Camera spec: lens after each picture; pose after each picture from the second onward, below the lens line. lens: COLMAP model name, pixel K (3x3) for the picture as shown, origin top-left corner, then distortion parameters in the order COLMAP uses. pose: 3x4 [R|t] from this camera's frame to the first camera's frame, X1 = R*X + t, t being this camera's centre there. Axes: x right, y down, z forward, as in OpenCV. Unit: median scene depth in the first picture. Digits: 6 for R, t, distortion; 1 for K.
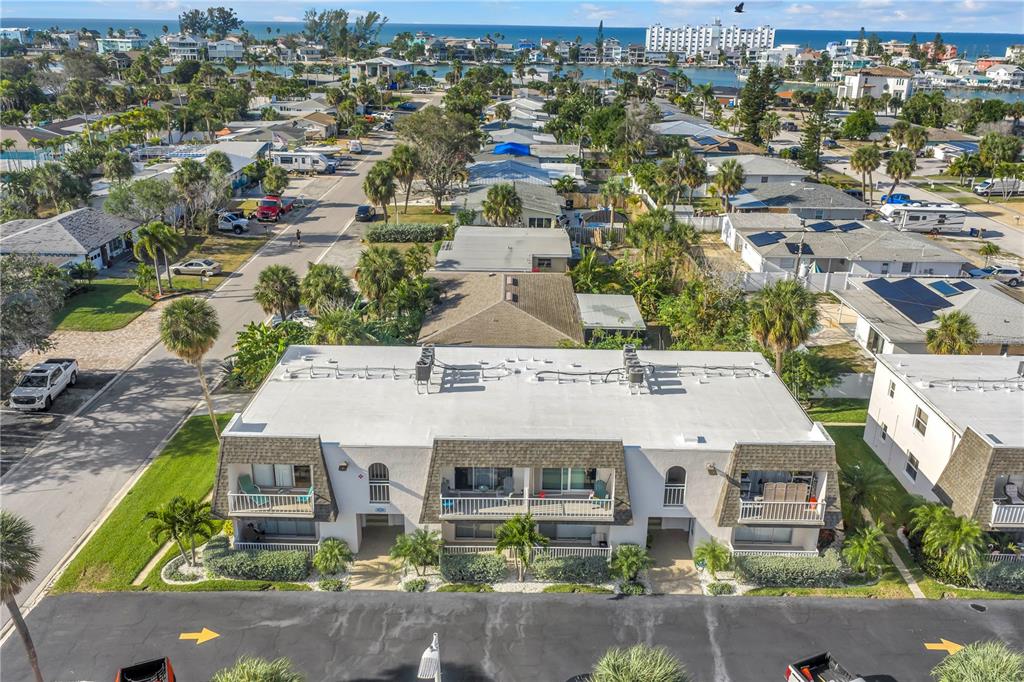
lens RADIAL K [[839.9, 0, 514.4], [0, 839.9, 342.2], [0, 0, 1]] dist [0.000176, -0.010255]
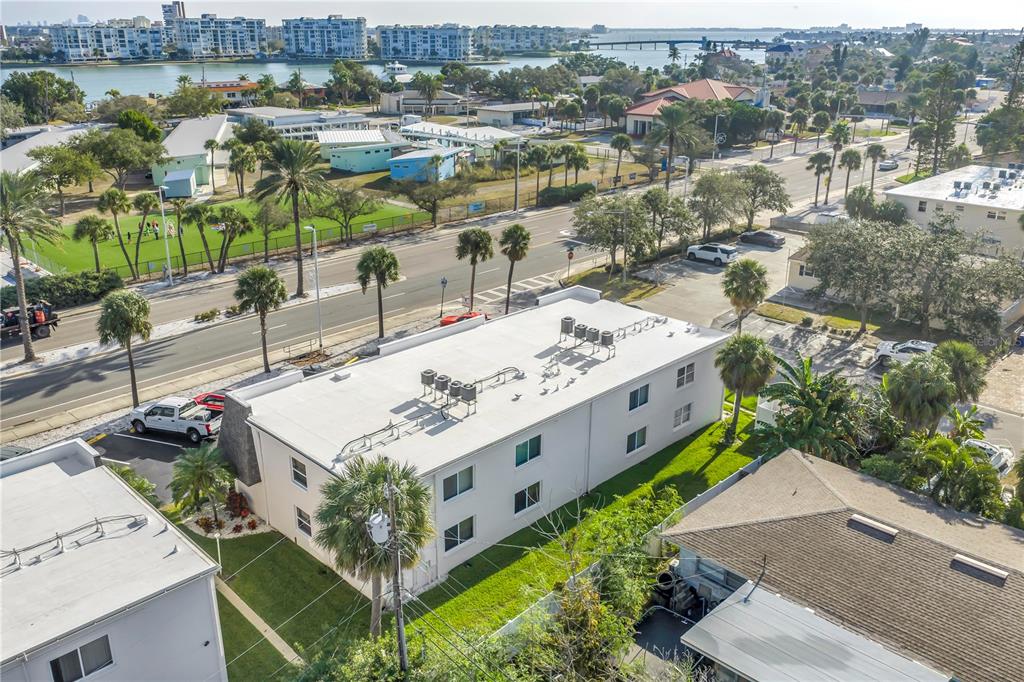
lens RADIAL K [[839.9, 0, 514.4], [0, 839.9, 342.2], [0, 0, 1]] dist [0.000176, -0.010255]
pose [[-0.704175, 0.235604, -0.669798, 0.704650], [-0.258332, 0.793674, 0.550769, -0.548896], [0.661364, 0.560867, -0.498021, 1.447362]]
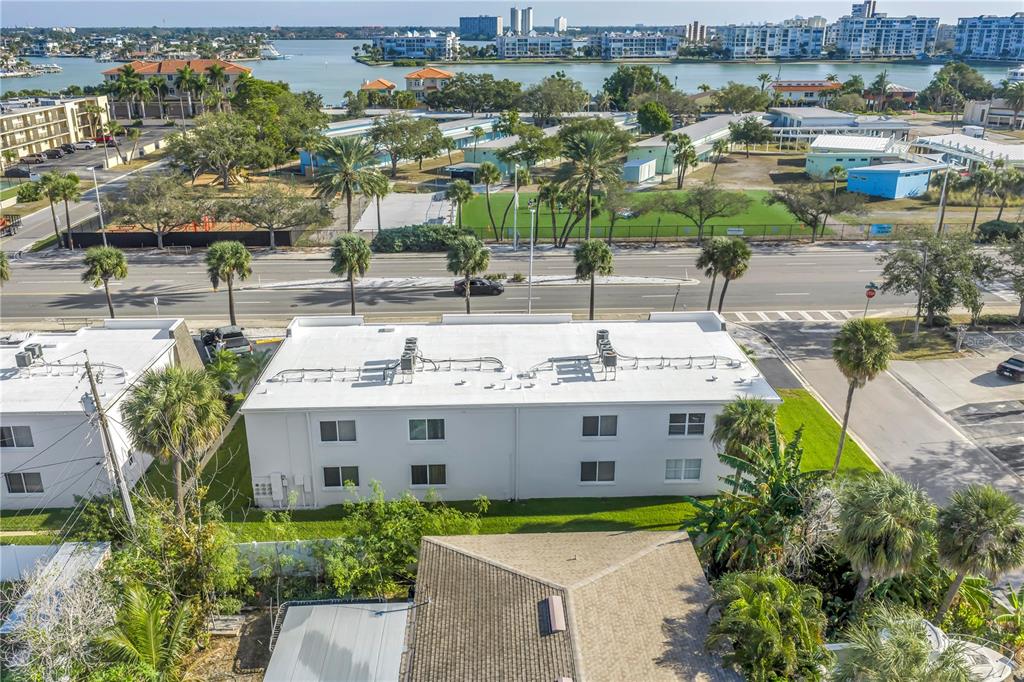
lens RADIAL K [[839.9, 0, 514.4], [0, 839.9, 342.2], [0, 0, 1]] dist [0.000176, -0.010255]
pose [[-0.999464, 0.004051, -0.032490, 0.045521], [-0.018217, 0.755742, 0.654616, -0.661298], [0.027206, 0.654857, -0.755263, 1.729742]]
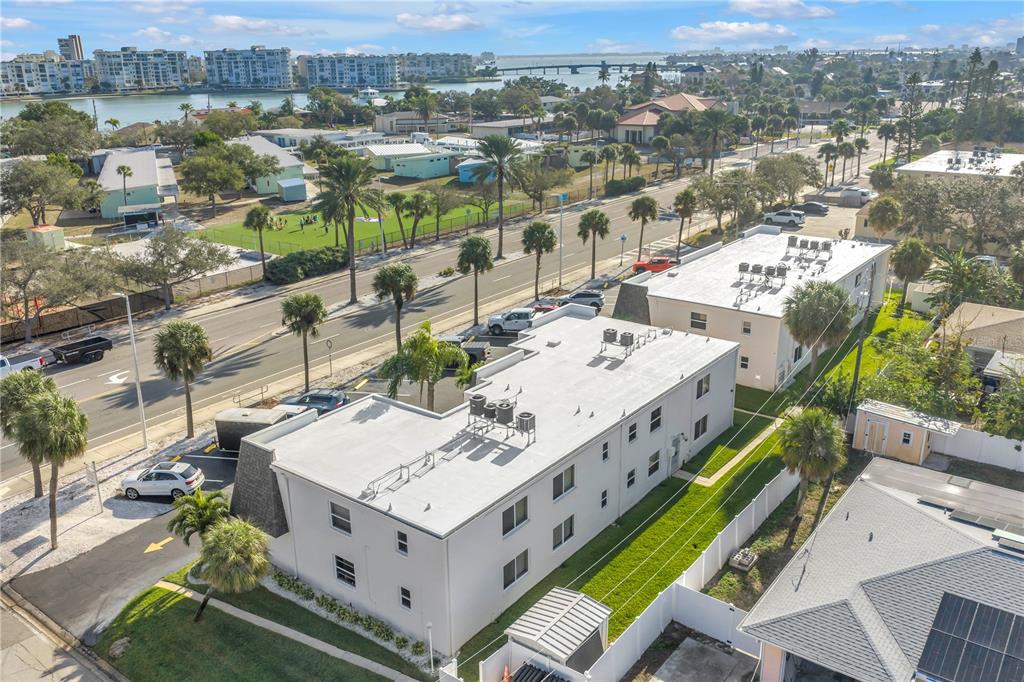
lens RADIAL K [[839.9, 0, 514.4], [0, 839.9, 342.2], [0, 0, 1]] dist [0.000176, -0.010255]
pose [[-0.604586, 0.254297, -0.754857, 1.537662], [-0.271630, 0.825045, 0.495498, -0.478734], [0.748795, 0.504613, -0.429735, 1.327913]]
